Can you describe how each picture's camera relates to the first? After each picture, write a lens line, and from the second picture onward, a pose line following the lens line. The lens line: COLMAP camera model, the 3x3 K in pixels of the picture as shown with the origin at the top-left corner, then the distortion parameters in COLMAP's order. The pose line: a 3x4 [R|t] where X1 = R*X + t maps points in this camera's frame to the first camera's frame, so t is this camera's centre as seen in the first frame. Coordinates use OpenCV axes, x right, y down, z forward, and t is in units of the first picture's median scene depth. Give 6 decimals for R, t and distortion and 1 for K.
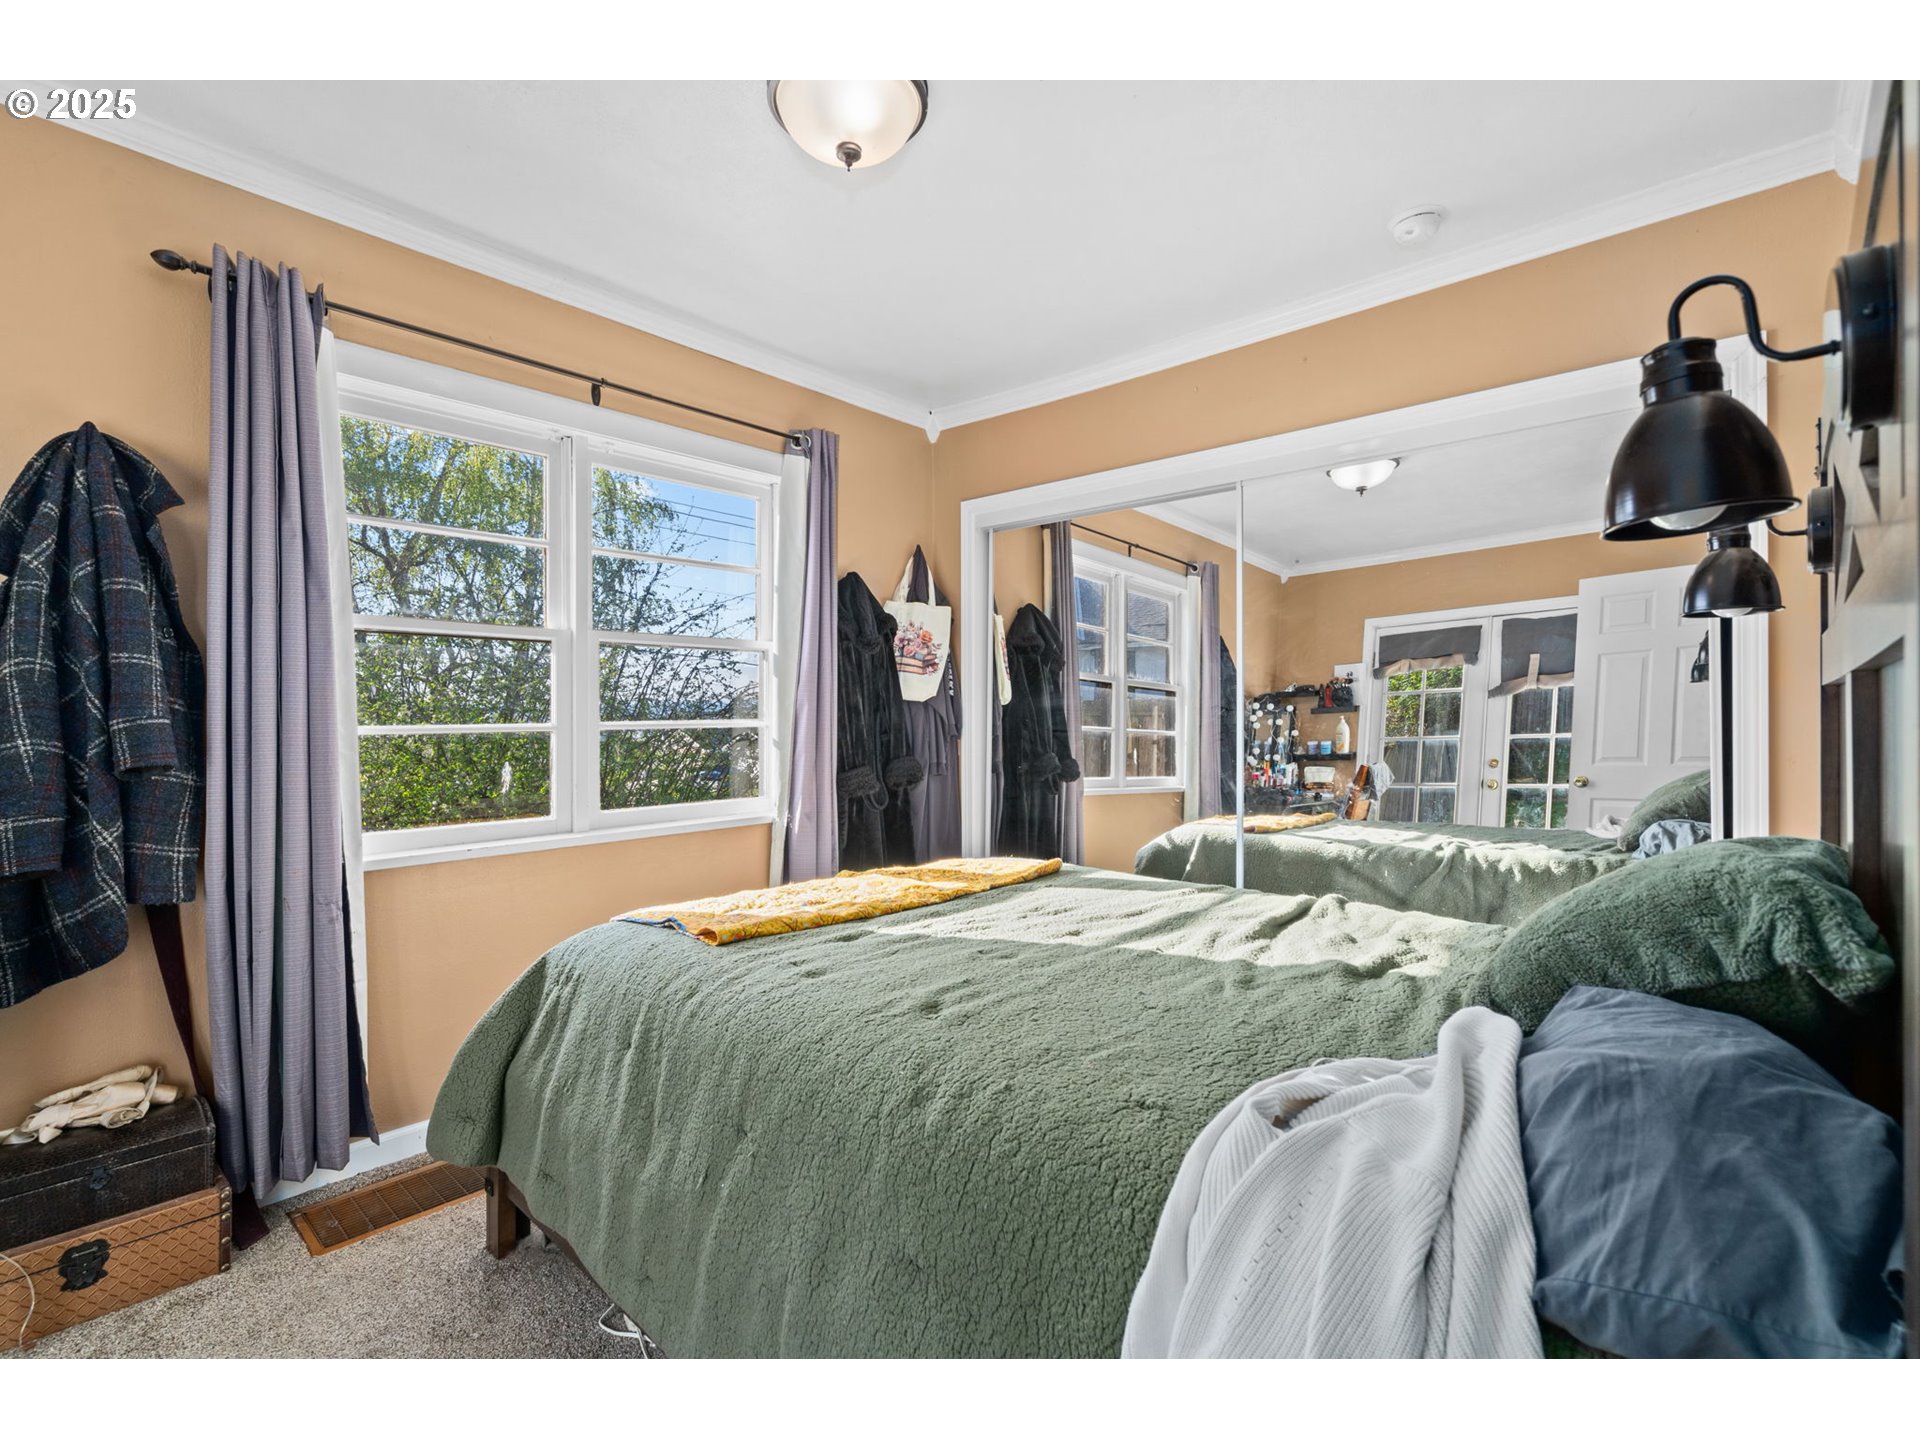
lens RADIAL K [[882.2, 0, 948.7], [0, 882.2, 713.0], [0, 0, 1]] dist [0.000862, 0.000203]
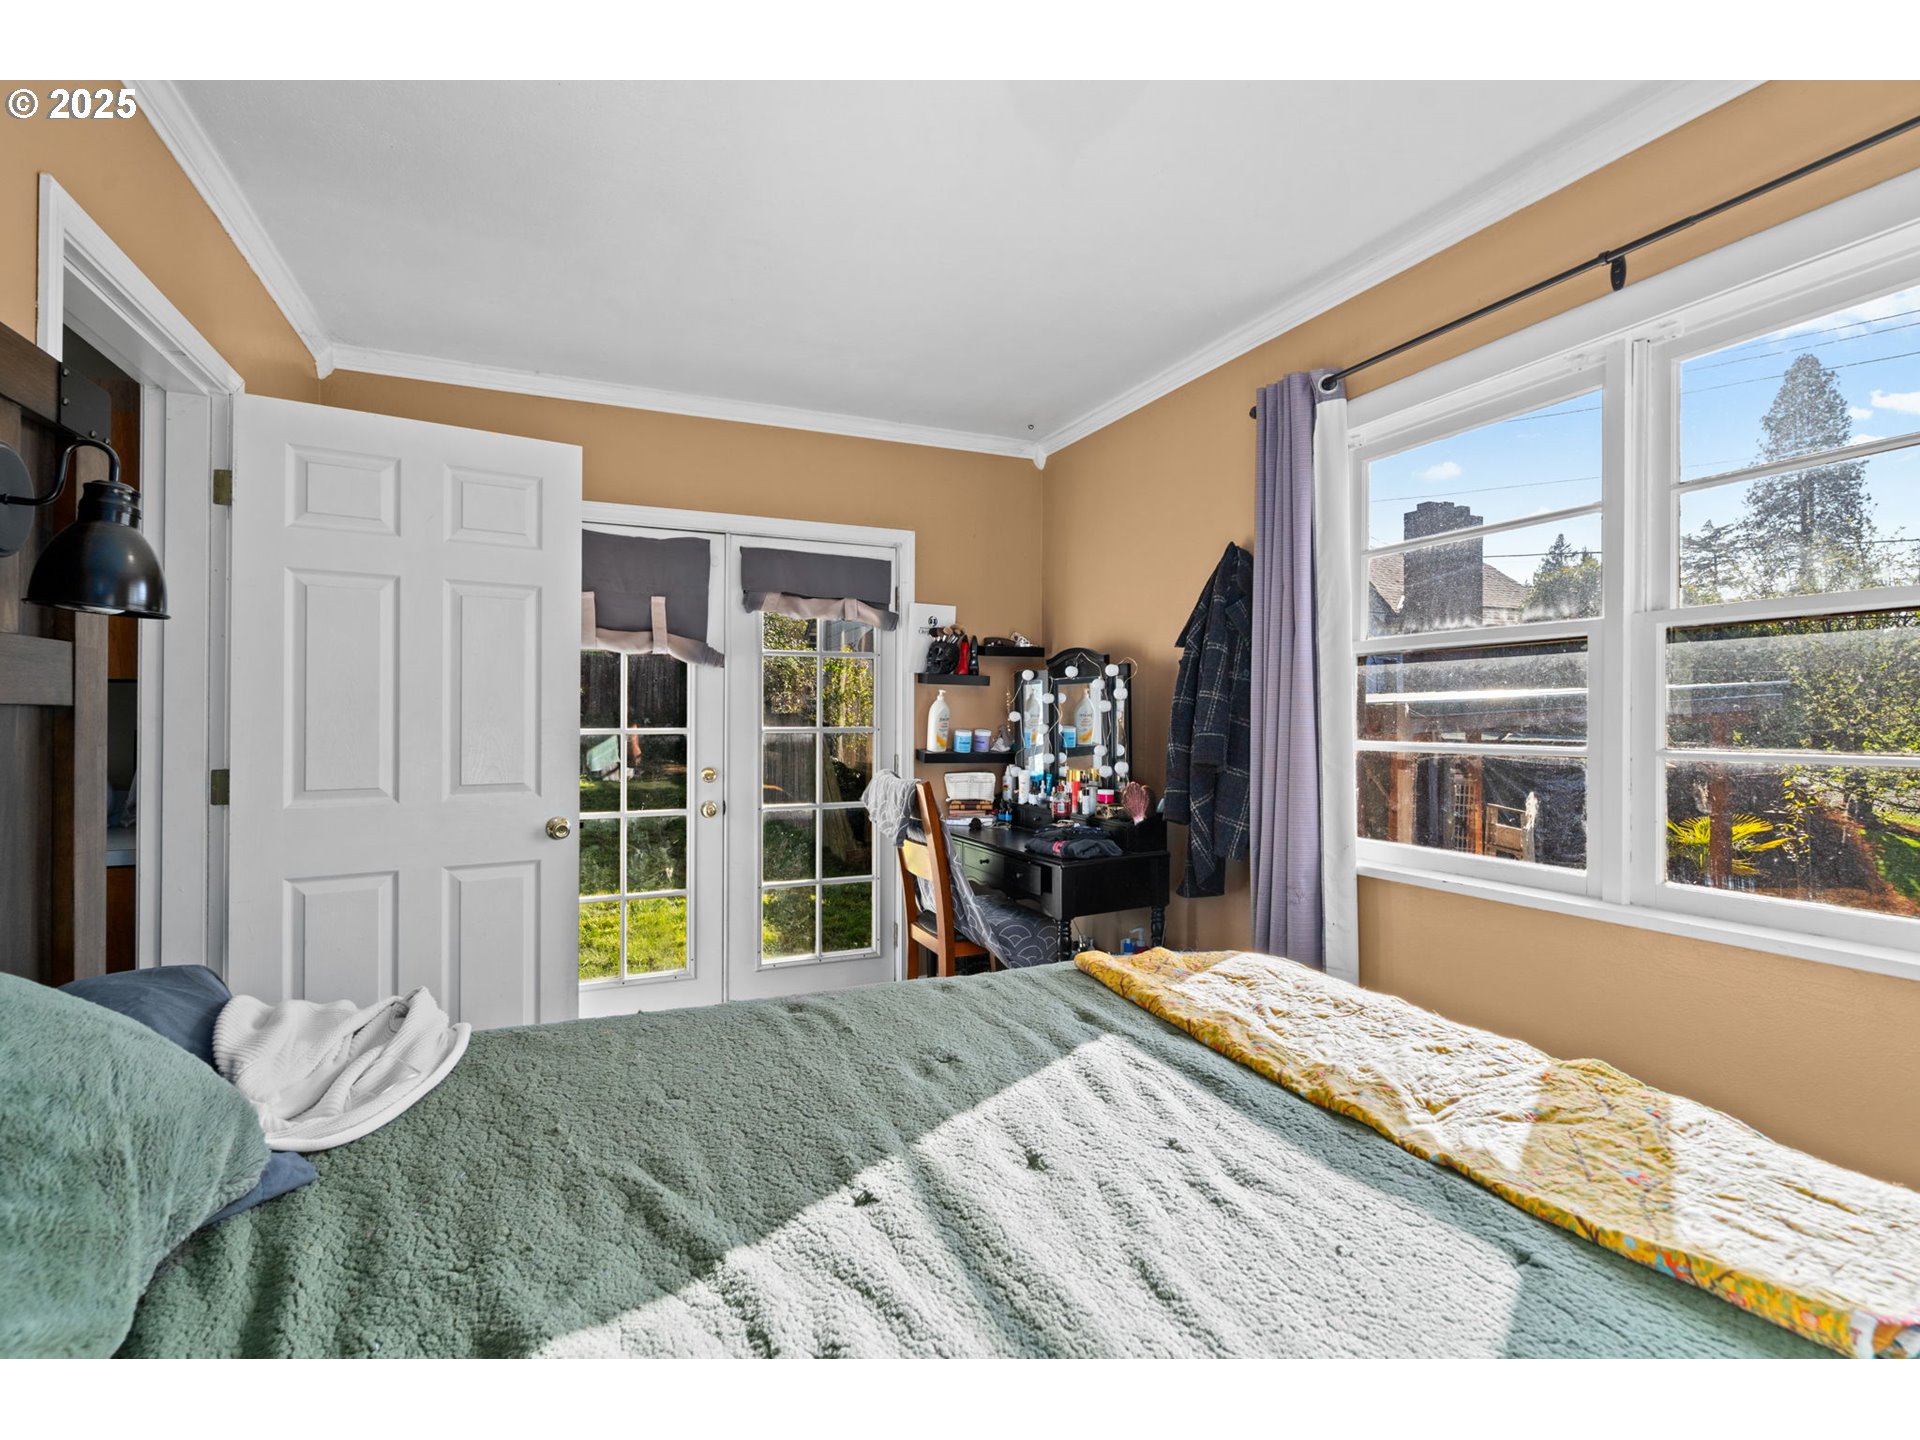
lens RADIAL K [[882.2, 0, 948.7], [0, 882.2, 713.0], [0, 0, 1]] dist [0.000862, 0.000203]
pose [[-0.412170, -0.011391, -0.911036, 0.502913], [-0.006471, 0.999933, -0.009575, -0.007047], [0.911084, 0.001949, -0.412216, 0.917970]]
